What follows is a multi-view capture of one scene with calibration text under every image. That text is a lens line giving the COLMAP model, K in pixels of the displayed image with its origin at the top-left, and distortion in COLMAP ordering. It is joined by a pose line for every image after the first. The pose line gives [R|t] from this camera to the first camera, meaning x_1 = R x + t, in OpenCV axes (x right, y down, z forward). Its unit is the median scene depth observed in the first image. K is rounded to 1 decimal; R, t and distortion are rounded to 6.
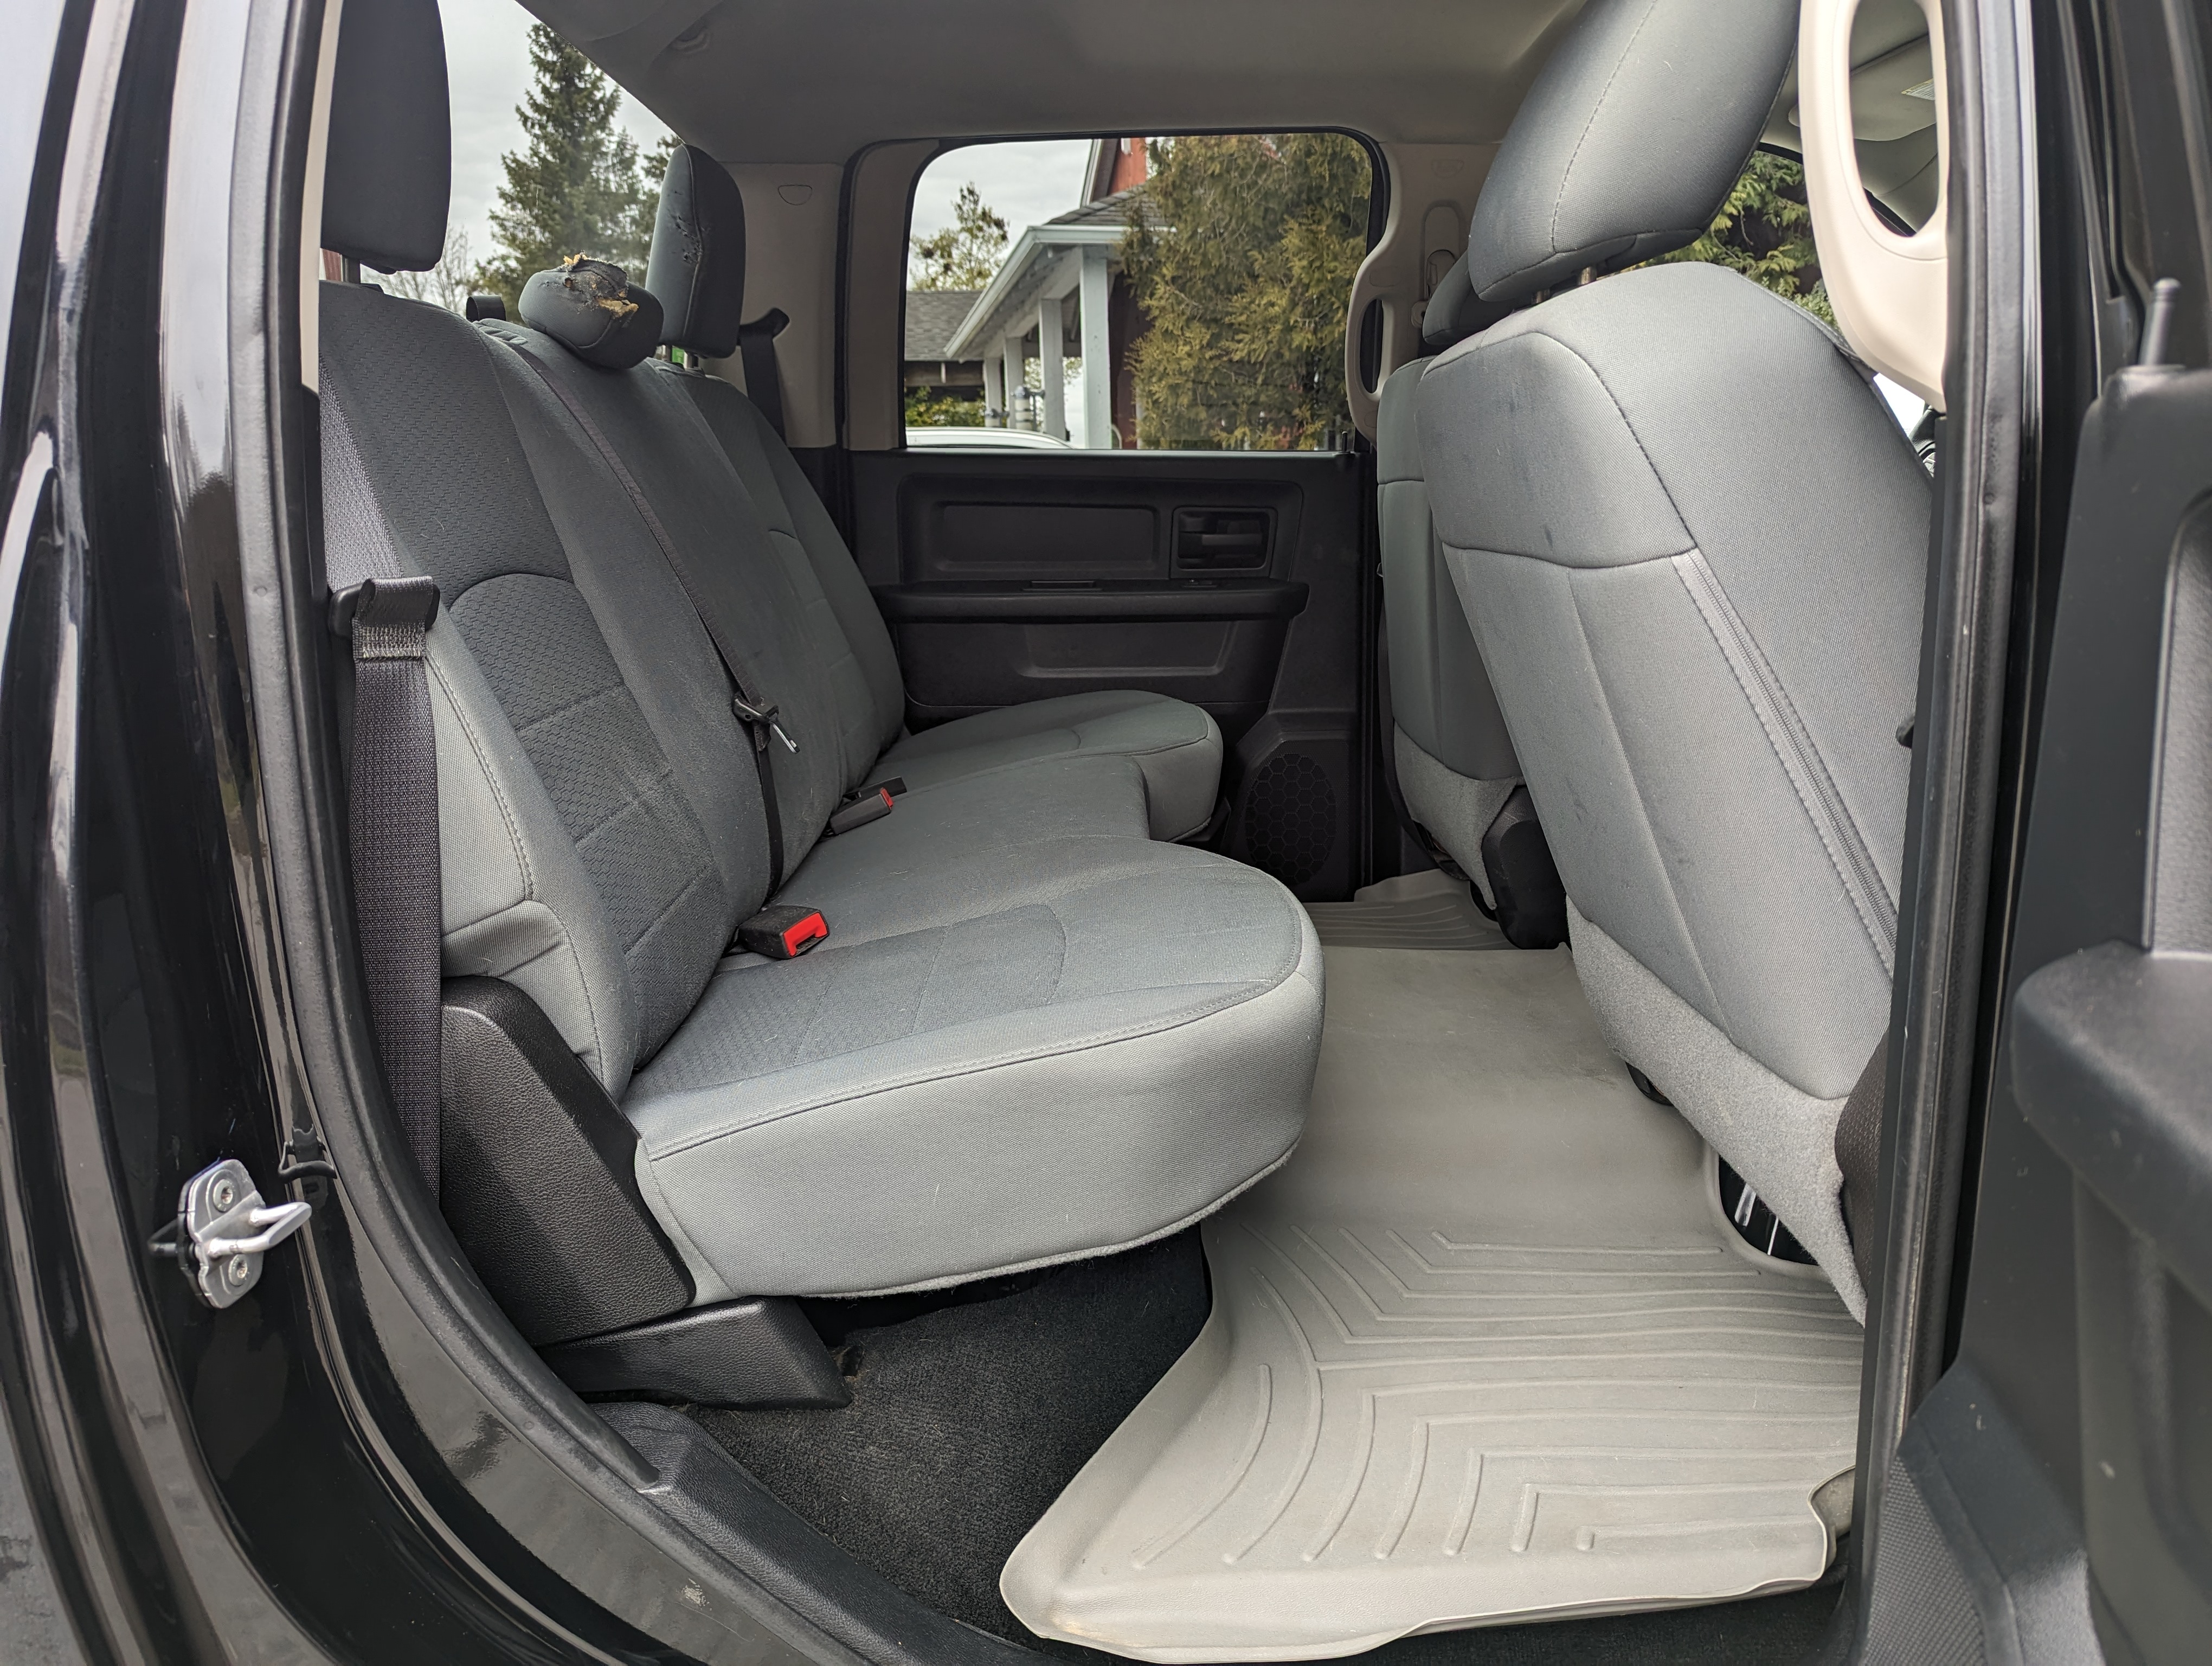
lens RADIAL K [[1534.0, 0, 1110.5], [0, 1534.0, 837.7], [0, 0, 1]] dist [0.053217, -0.026657]
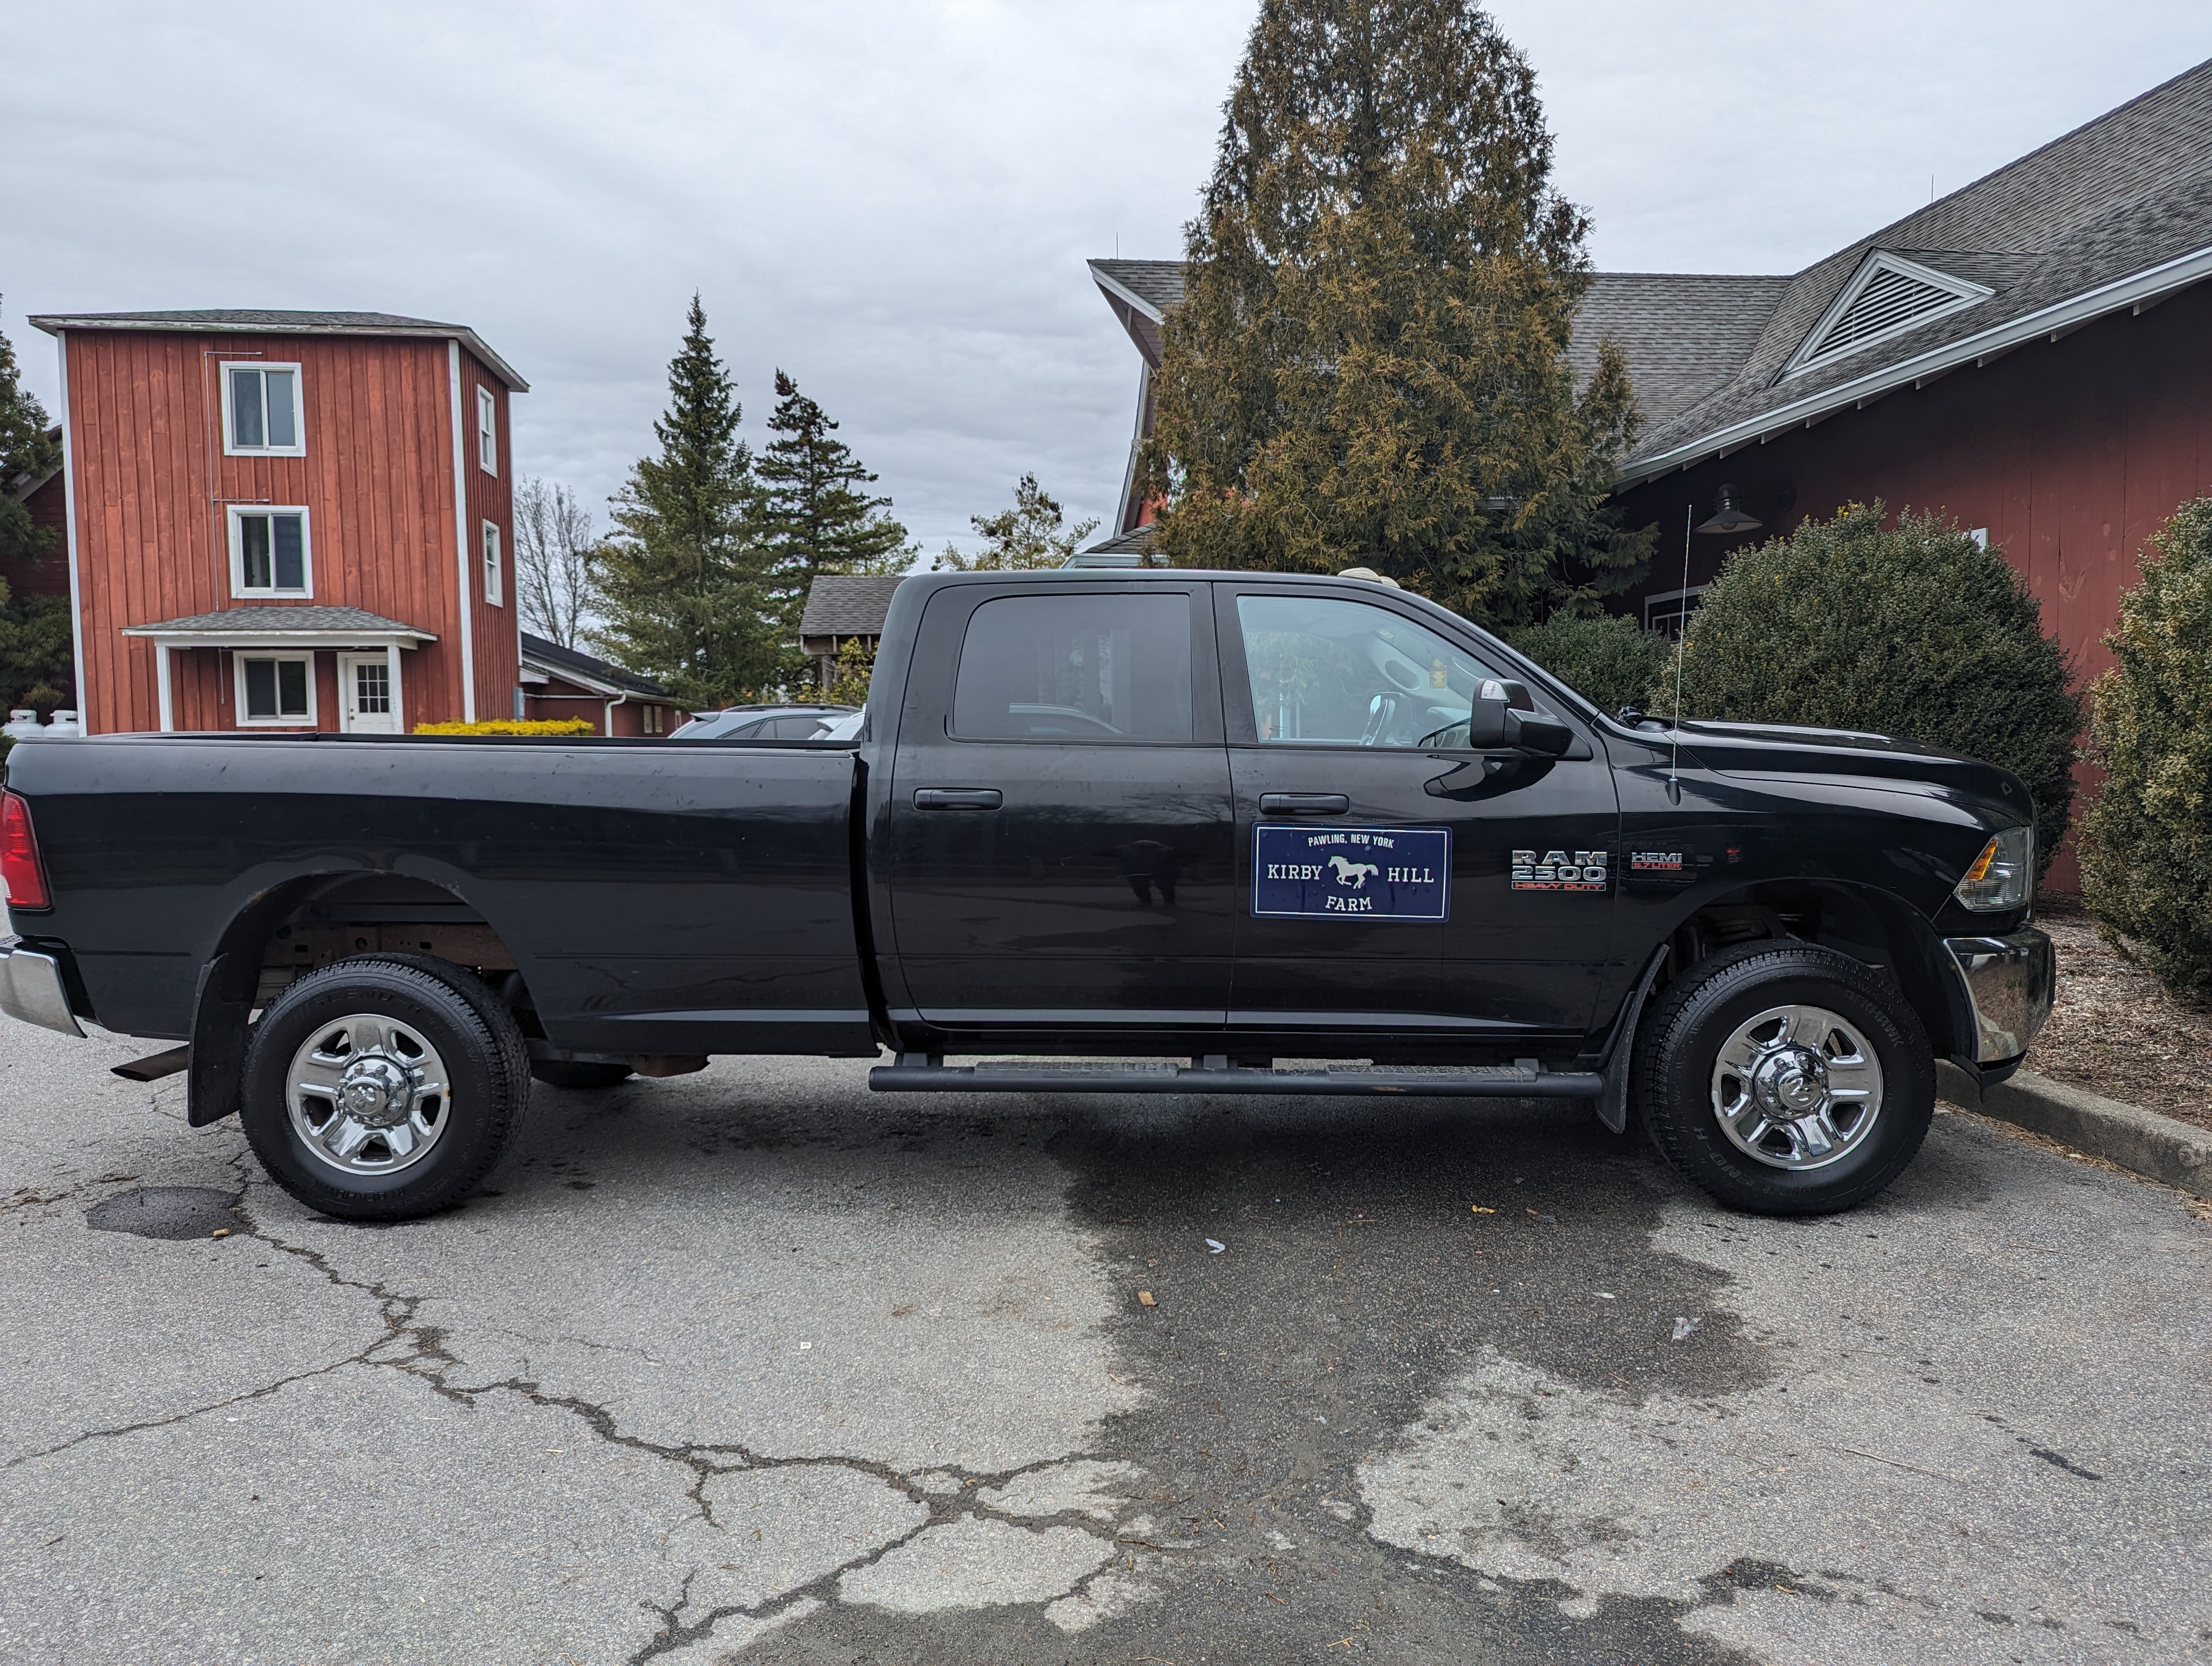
lens RADIAL K [[1534.0, 0, 1107.3], [0, 1534.0, 845.9], [0, 0, 1]] dist [0.053217, -0.026657]
pose [[0.999431, 0.010691, -0.031993, 0.008474], [-0.015338, 0.988754, -0.148764, 0.025149], [0.030043, 0.149170, 0.988355, -0.117987]]
